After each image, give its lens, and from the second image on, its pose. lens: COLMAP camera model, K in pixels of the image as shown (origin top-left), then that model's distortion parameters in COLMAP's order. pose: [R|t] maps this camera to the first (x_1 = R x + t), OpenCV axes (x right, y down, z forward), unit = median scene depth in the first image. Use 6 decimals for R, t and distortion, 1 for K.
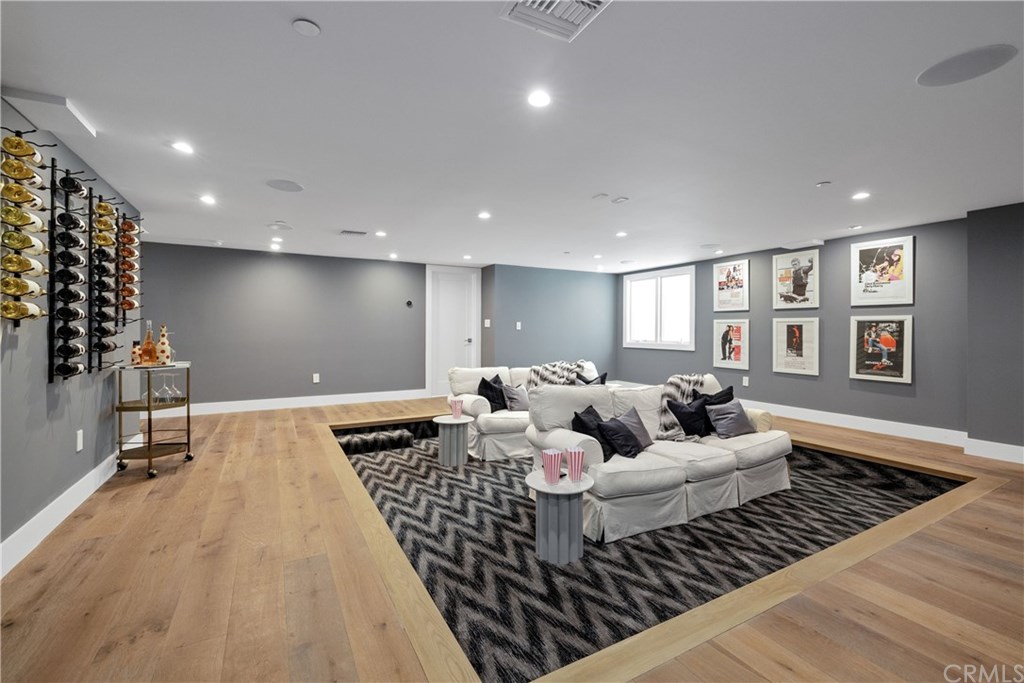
lens RADIAL K [[436.0, 0, 508.7], [0, 436.0, 333.4], [0, 0, 1]] dist [0.001376, 0.001036]
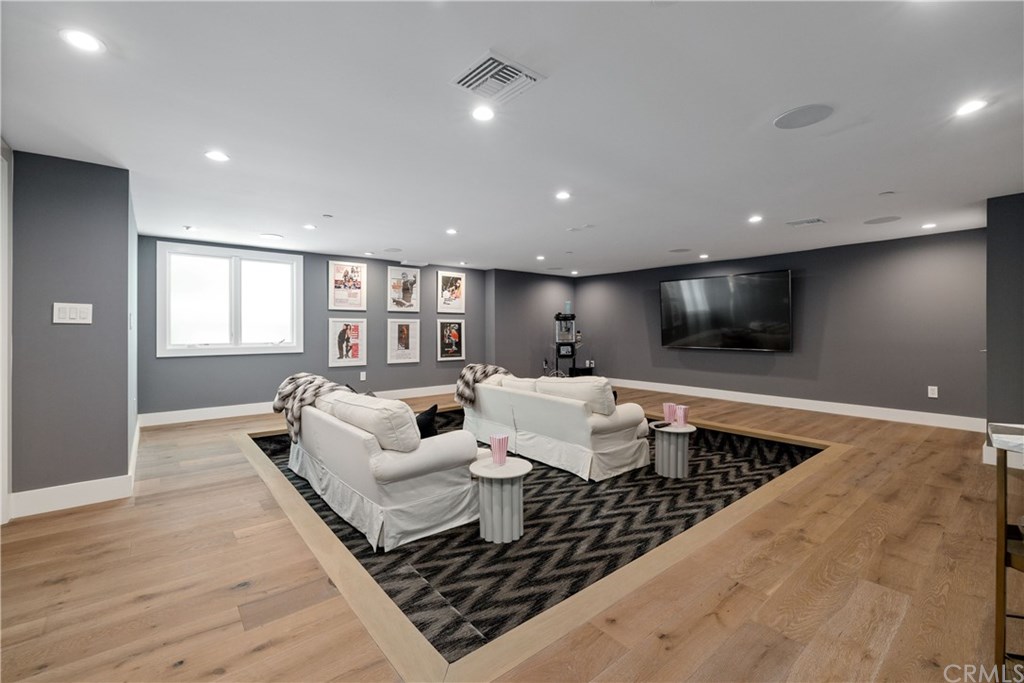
lens RADIAL K [[436.0, 0, 509.6], [0, 436.0, 333.8], [0, 0, 1]] dist [0.001376, 0.001036]
pose [[-0.185524, -0.014171, 0.982537, -0.641595], [0.009271, 0.999826, 0.016171, -0.010270], [-0.982596, 0.012109, -0.185361, 0.921989]]
